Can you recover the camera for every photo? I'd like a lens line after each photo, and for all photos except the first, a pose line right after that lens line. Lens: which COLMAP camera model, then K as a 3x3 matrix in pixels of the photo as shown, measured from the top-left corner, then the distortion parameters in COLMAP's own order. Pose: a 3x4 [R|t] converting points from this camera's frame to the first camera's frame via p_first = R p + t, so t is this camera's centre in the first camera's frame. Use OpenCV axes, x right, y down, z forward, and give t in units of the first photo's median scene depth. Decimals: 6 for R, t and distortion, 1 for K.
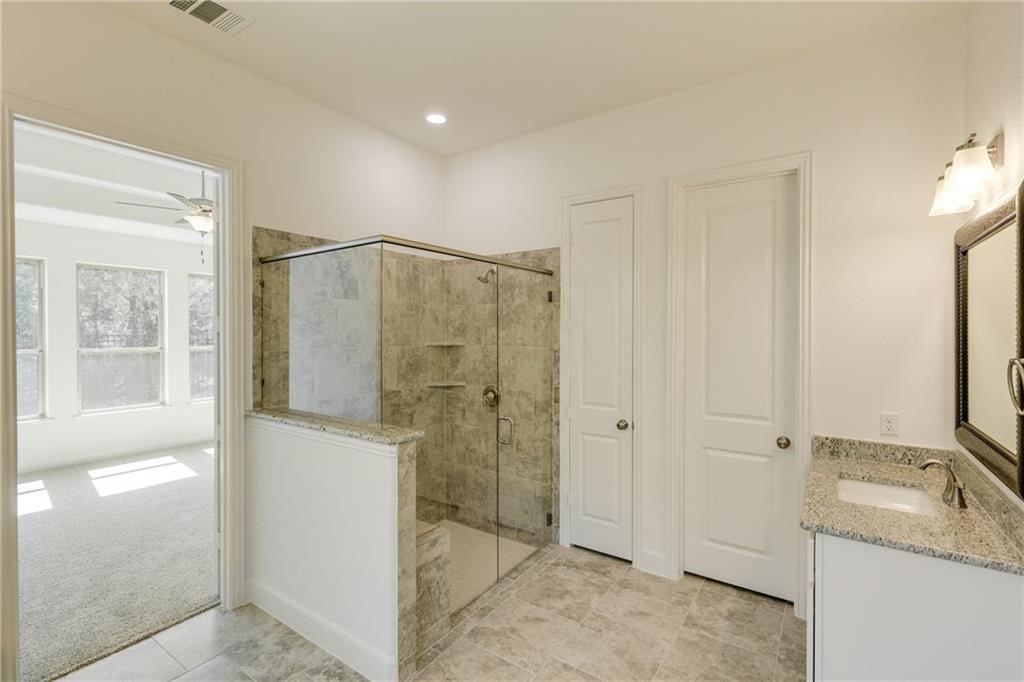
lens RADIAL K [[470.7, 0, 511.1], [0, 470.7, 335.2], [0, 0, 1]] dist [0.003347, 0.000781]
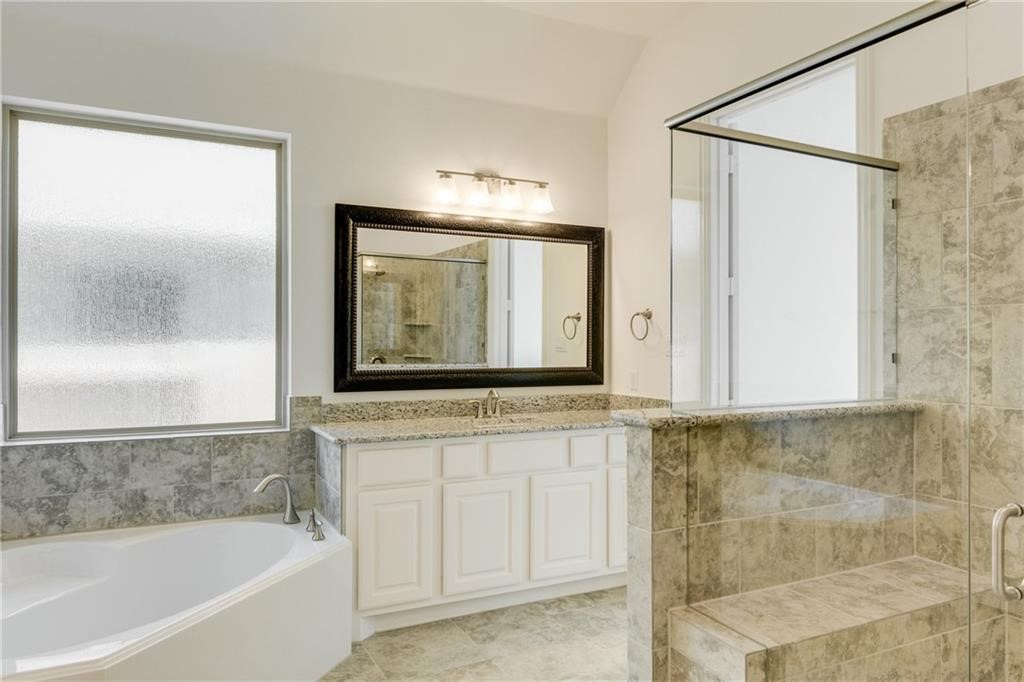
lens RADIAL K [[688.2, 0, 511.1], [0, 688.2, 340.8], [0, 0, 1]] dist [0.000473, 0.000106]
pose [[-0.463013, -0.002470, -0.886348, 0.537257], [-0.012211, 0.999919, 0.003592, 0.079991], [0.886267, 0.012487, -0.463006, 0.971017]]
